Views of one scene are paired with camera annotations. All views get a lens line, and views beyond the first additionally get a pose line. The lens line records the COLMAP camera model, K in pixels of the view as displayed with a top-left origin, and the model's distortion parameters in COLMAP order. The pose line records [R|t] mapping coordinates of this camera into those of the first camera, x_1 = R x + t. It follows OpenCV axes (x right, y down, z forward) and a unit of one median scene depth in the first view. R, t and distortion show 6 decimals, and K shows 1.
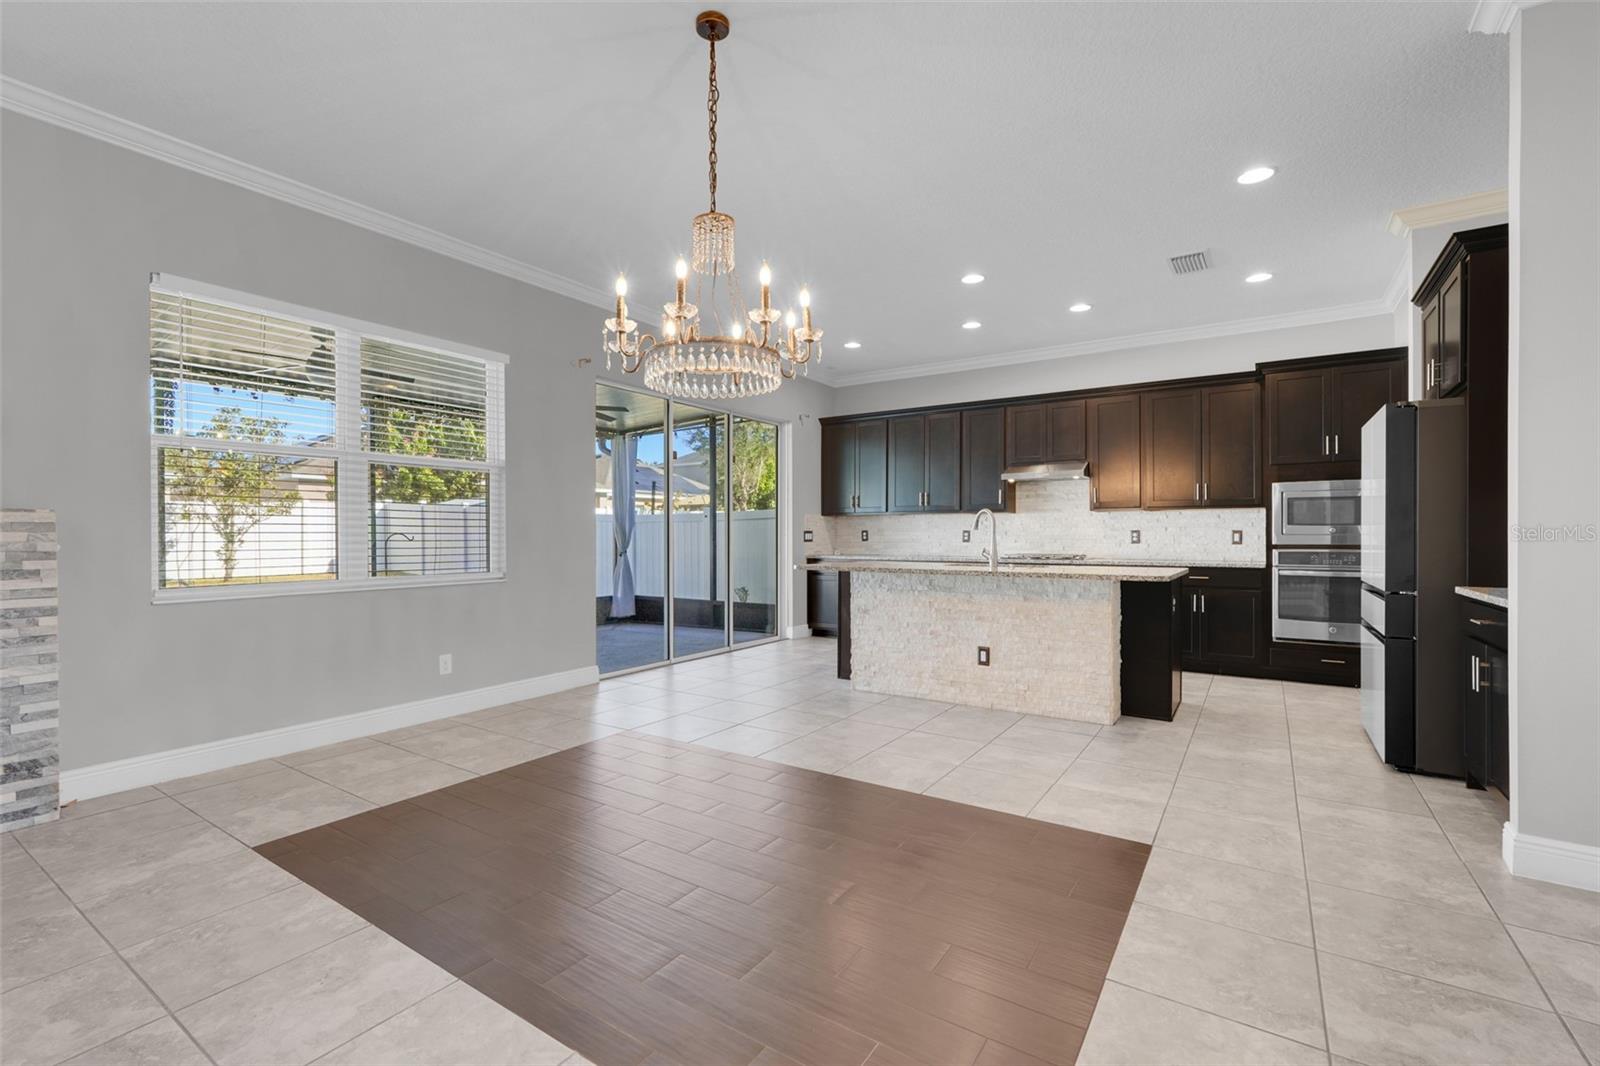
lens RADIAL K [[703.2, 0, 798.7], [0, 703.2, 535.6], [0, 0, 1]] dist [-0.011575, 0.007209]
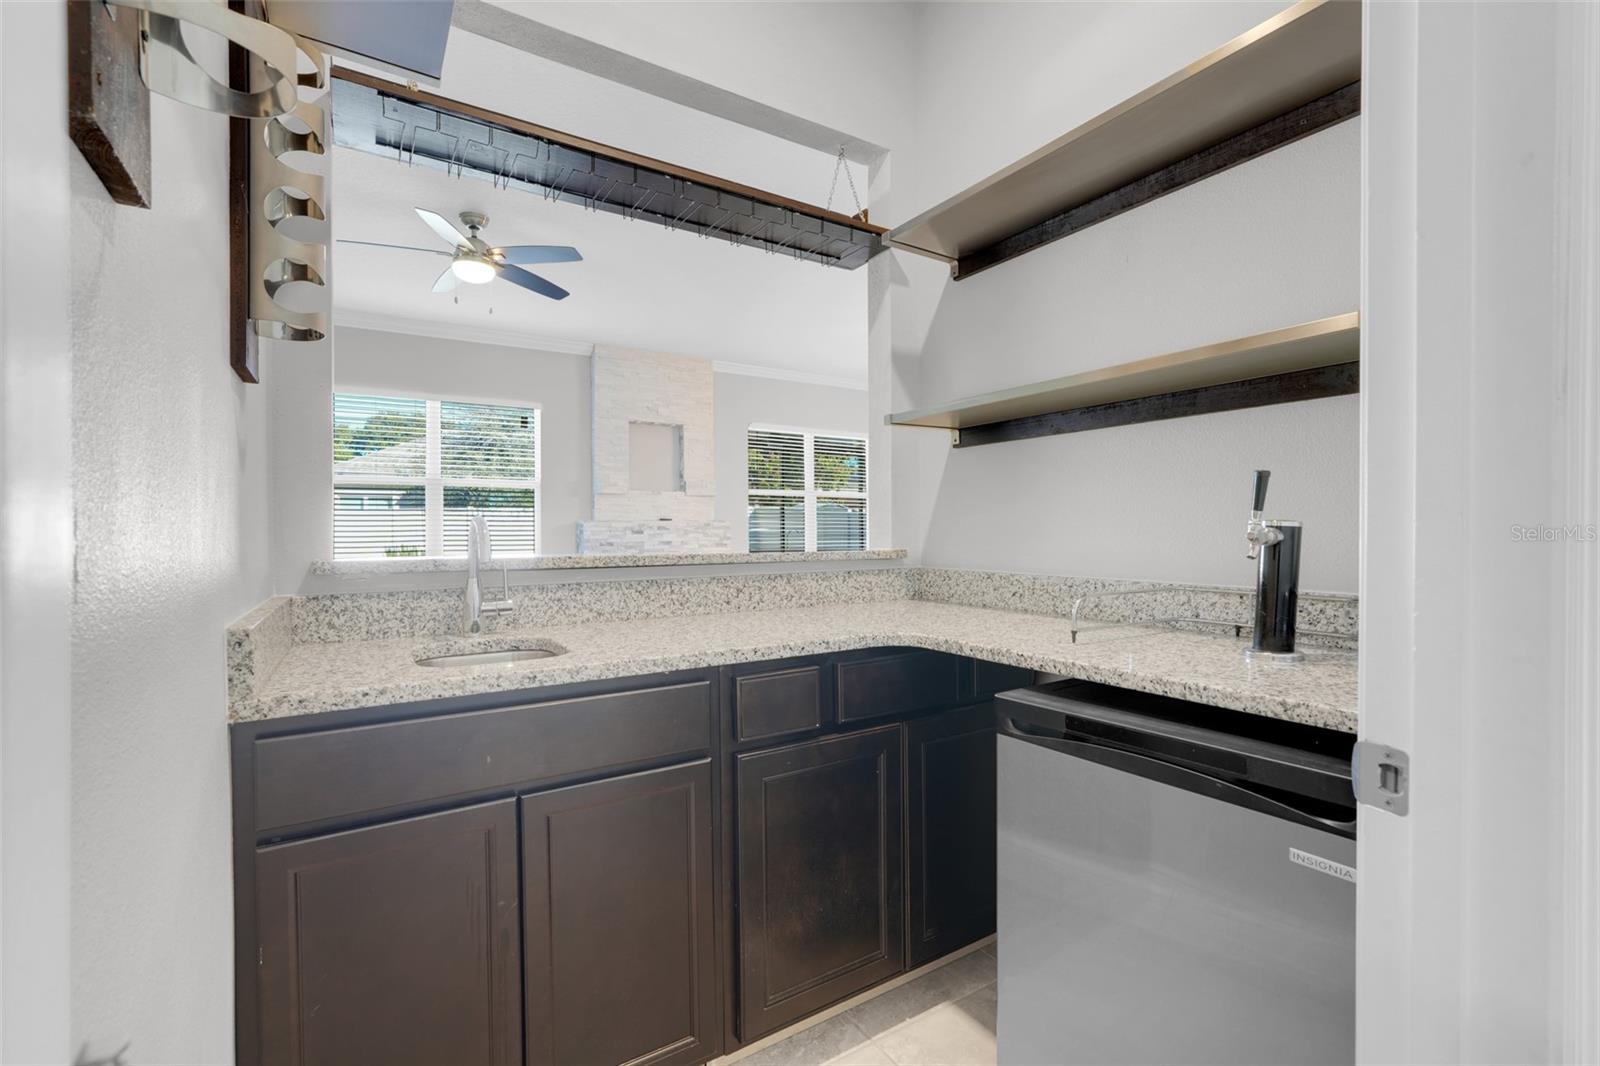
lens RADIAL K [[703.2, 0, 798.7], [0, 703.2, 535.6], [0, 0, 1]] dist [-0.011575, 0.007209]
pose [[0.914158, 0.002403, -0.405351, 0.151109], [-0.002082, 0.999997, 0.001235, 0.007999], [0.405353, -0.000285, 0.914160, -0.789885]]
